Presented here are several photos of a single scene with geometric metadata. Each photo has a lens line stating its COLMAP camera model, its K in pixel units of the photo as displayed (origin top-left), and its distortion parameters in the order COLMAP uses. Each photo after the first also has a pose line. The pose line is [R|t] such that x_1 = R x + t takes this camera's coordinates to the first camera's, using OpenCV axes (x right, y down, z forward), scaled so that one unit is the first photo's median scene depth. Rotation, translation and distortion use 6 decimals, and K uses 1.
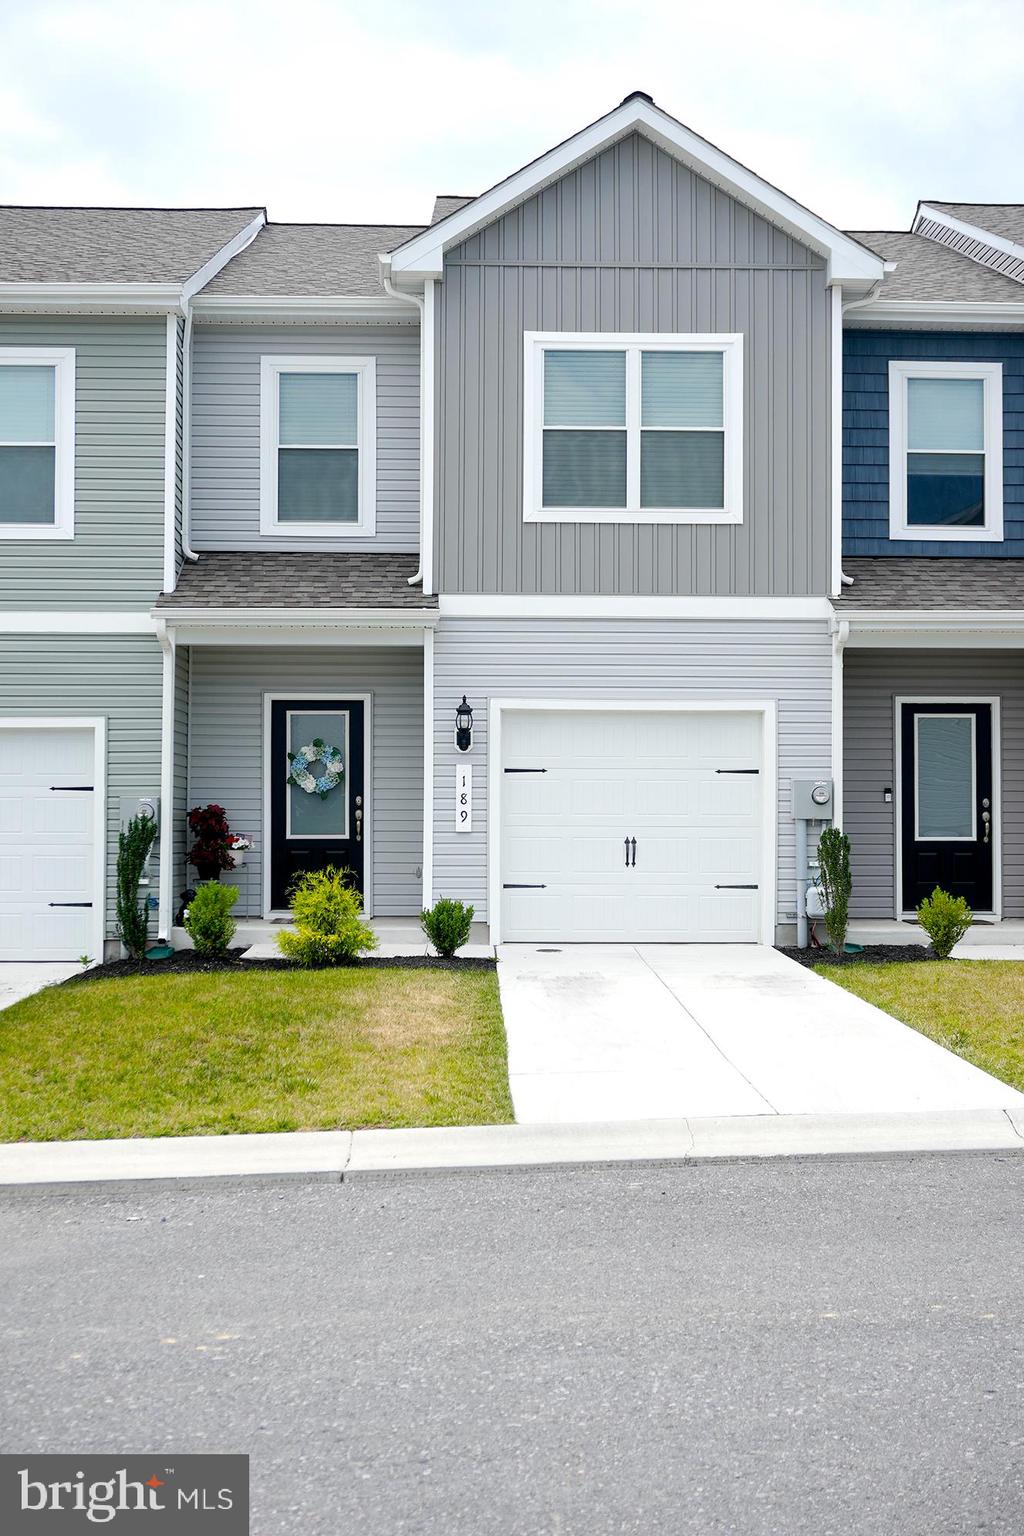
lens RADIAL K [[1908.8, 0, 514.7], [0, 1908.8, 771.7], [0, 0, 1]] dist [-0.019568, 0.000000]
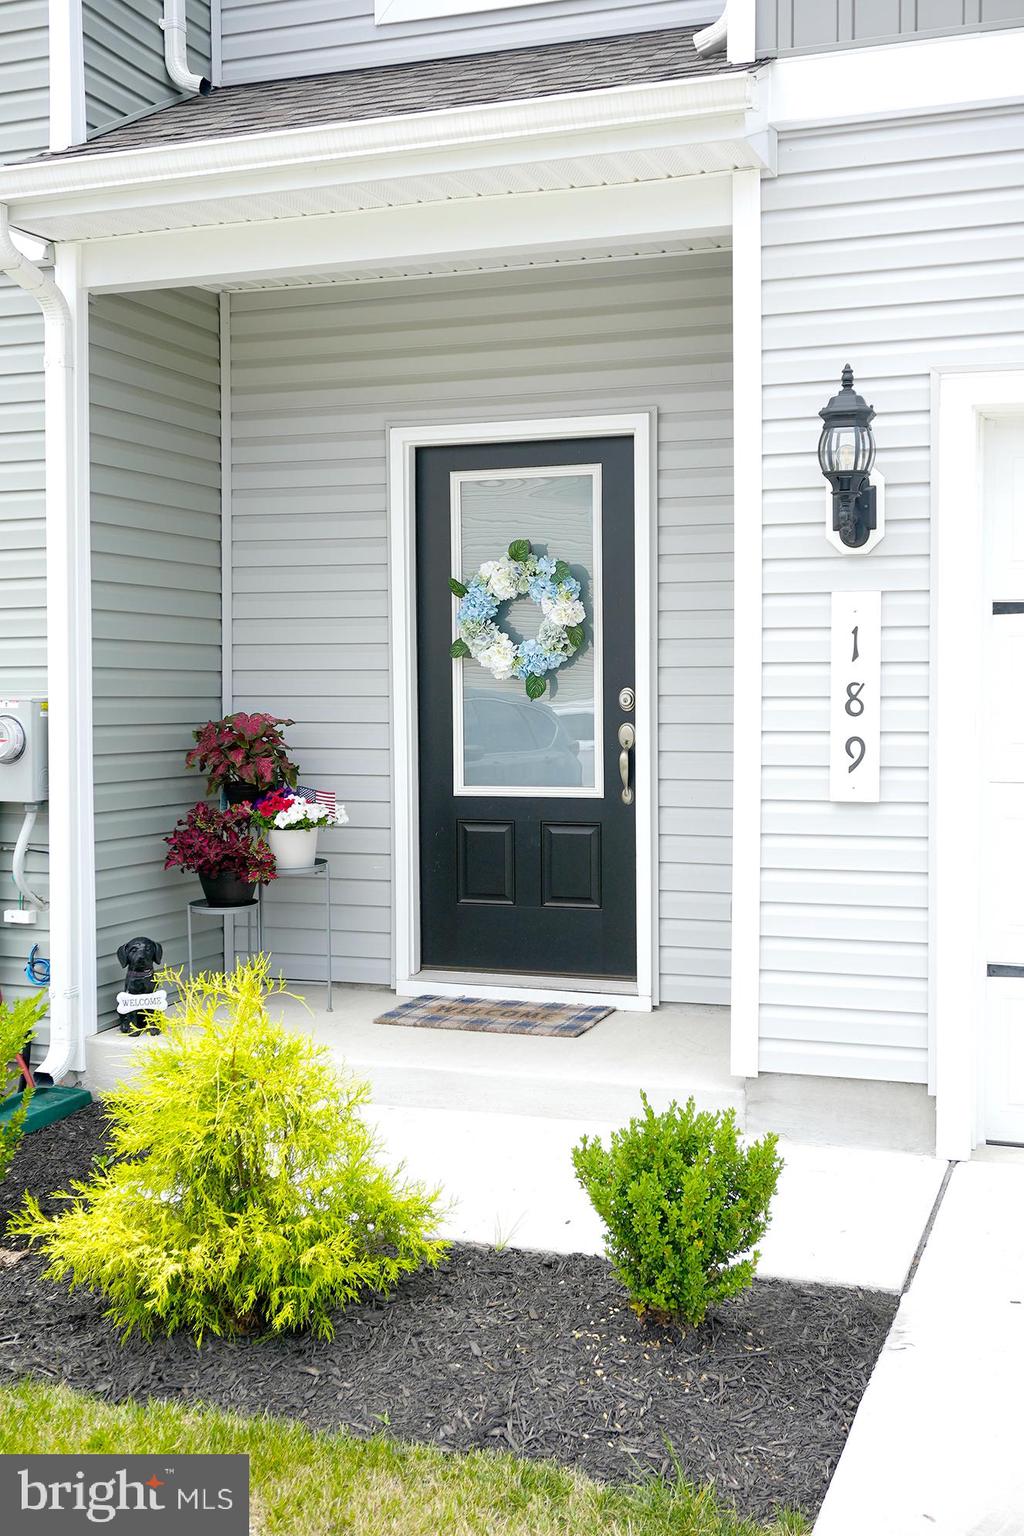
lens RADIAL K [[1729.1, 0, 503.8], [0, 1729.1, 762.4], [0, 0, 1]] dist [-0.008053, 0.000000]
pose [[0.927145, 0.010496, -0.374557, 0.027256], [0.015565, 0.997666, 0.066484, 0.004628], [0.374380, -0.067471, 0.924817, 0.703922]]
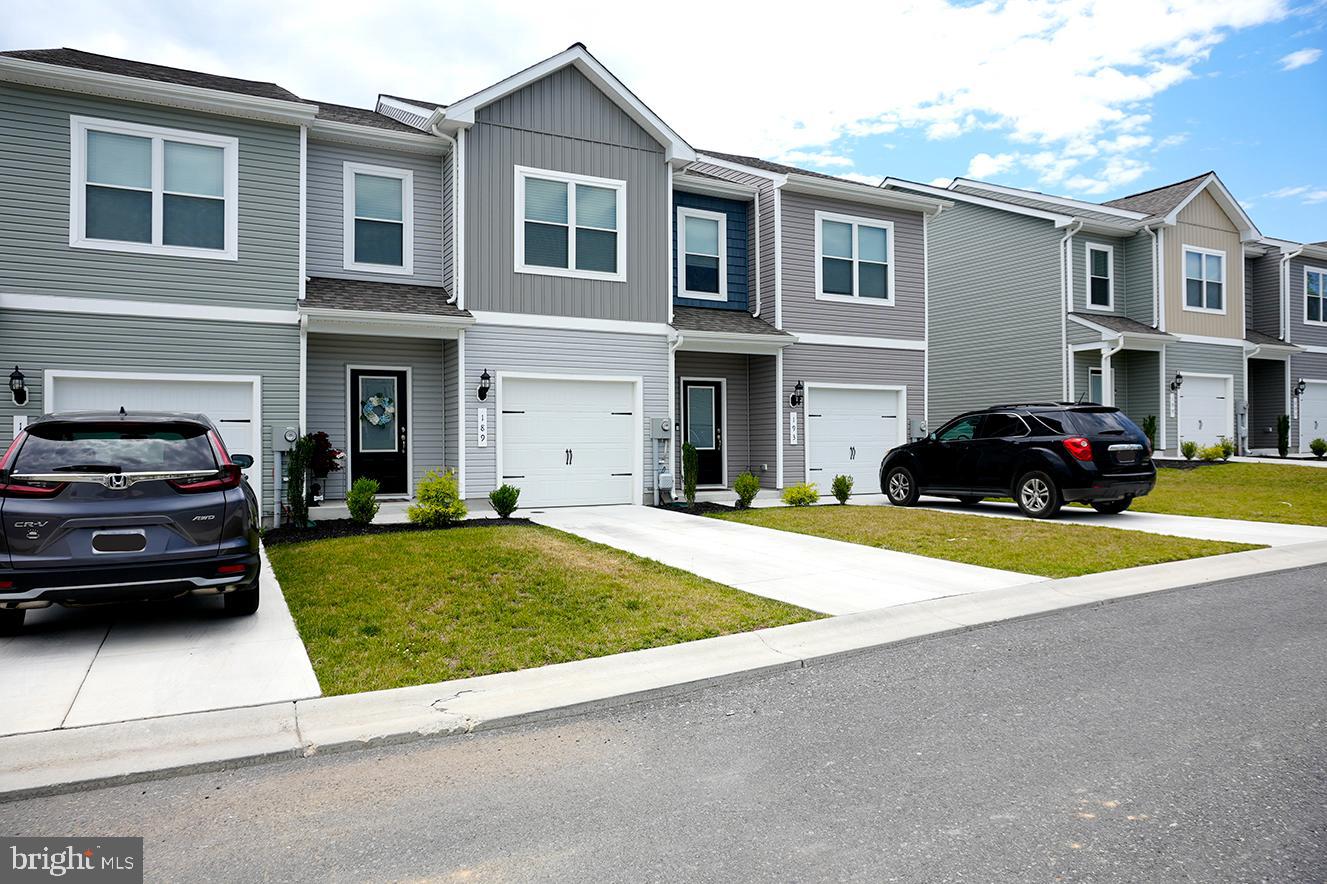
lens RADIAL K [[878.1, 0, 662.3], [0, 878.1, 436.6], [0, 0, 1]] dist [-0.045781, 0.022972]
pose [[0.893876, -0.003917, 0.448296, -0.237538], [-0.001663, 0.999926, 0.012052, 0.012201], [-0.448310, -0.011518, 0.893804, 0.206958]]
